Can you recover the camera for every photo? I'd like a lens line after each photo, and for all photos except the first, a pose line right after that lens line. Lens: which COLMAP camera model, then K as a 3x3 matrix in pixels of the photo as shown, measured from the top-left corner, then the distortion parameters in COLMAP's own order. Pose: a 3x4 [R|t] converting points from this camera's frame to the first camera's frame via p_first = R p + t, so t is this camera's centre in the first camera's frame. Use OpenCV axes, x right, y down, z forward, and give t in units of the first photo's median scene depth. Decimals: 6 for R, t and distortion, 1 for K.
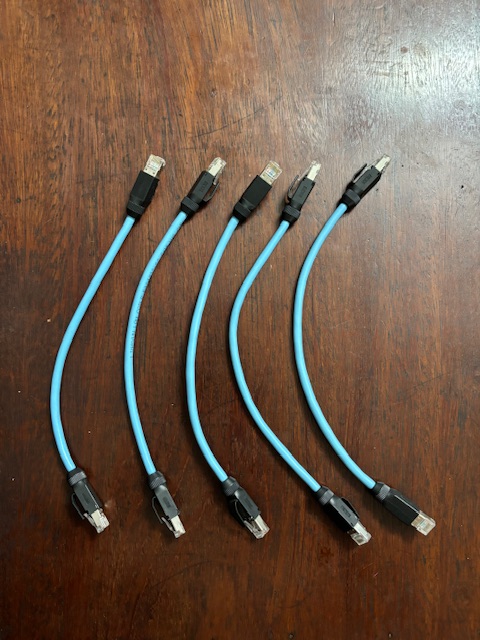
lens RADIAL K [[497.5, 0, 240.0], [0, 497.5, 320.0], [0, 0, 1]] dist [-0.002939, -0.002098]
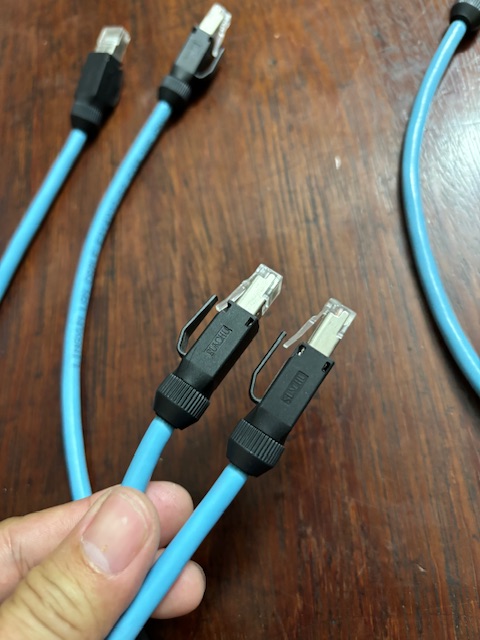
lens RADIAL K [[516.3, 0, 227.7], [0, 516.3, 322.3], [0, 0, 1]] dist [-0.043843, -0.004298]
pose [[0.977210, -0.131917, -0.166306, 0.018542], [0.083641, 0.959359, -0.269509, 0.180181], [0.195100, 0.249457, 0.948529, 0.528679]]
